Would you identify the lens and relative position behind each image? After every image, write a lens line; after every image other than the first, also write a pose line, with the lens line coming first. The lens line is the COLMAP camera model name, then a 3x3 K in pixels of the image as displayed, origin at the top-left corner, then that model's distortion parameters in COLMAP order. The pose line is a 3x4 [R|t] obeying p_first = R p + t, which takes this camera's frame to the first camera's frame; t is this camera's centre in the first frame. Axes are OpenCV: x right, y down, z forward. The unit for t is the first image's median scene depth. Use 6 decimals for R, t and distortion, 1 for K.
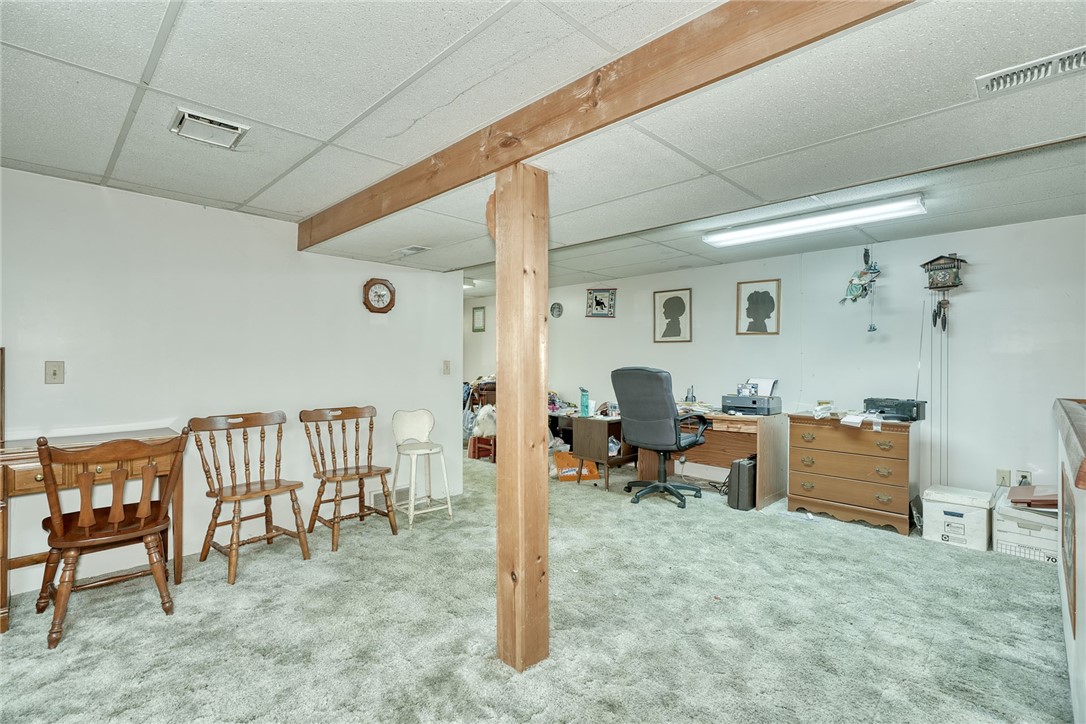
lens RADIAL K [[497.4, 0, 543.0], [0, 497.4, 362.0], [0, 0, 1]] dist [-0.003523, -0.000249]
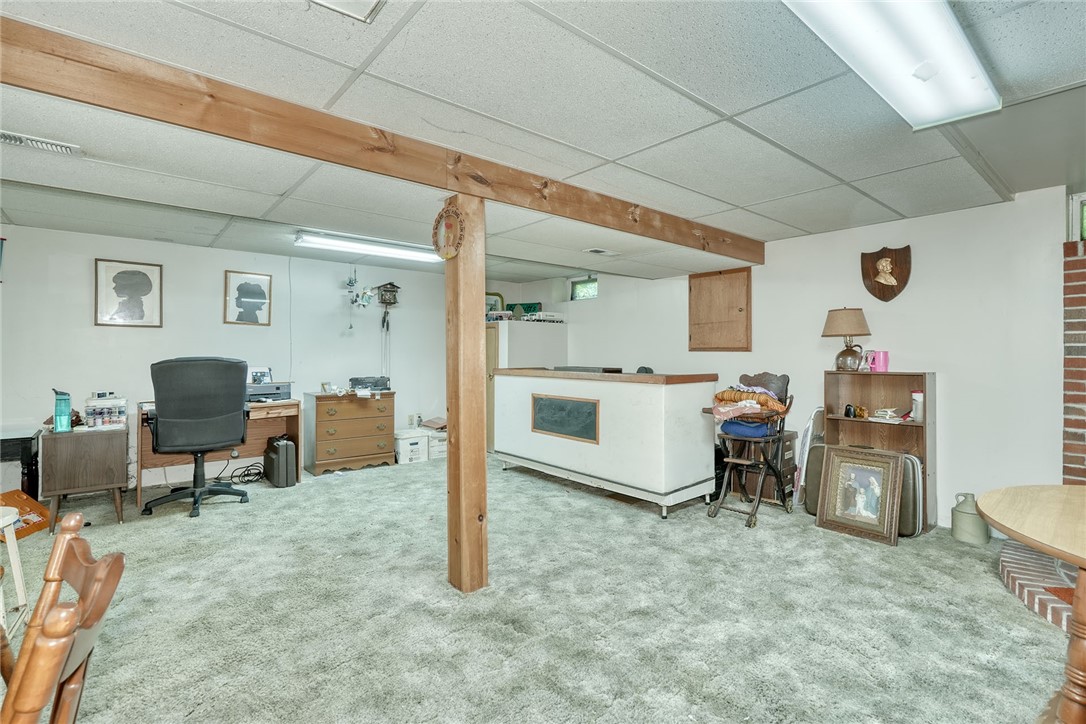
lens RADIAL K [[505.4, 0, 537.2], [0, 505.4, 350.0], [0, 0, 1]] dist [-0.004643, -0.000704]
pose [[0.102432, 0.002231, 0.994737, -0.690299], [0.000190, 0.999997, -0.002263, 0.000009], [-0.994740, 0.000421, 0.102432, 0.367648]]
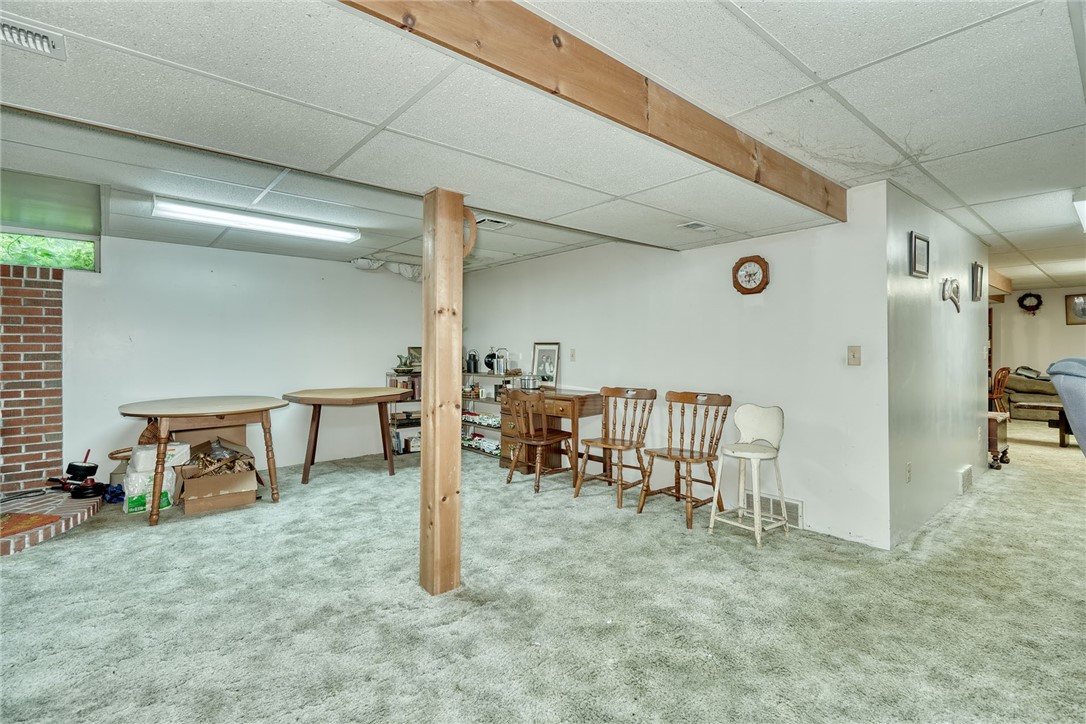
lens RADIAL K [[505.4, 0, 537.2], [0, 505.4, 350.0], [0, 0, 1]] dist [-0.004643, -0.000704]
pose [[-0.085801, -0.002580, -0.996309, 0.633546], [0.002336, 0.999993, -0.002790, 0.004350], [0.996310, -0.002567, -0.085794, 0.715517]]
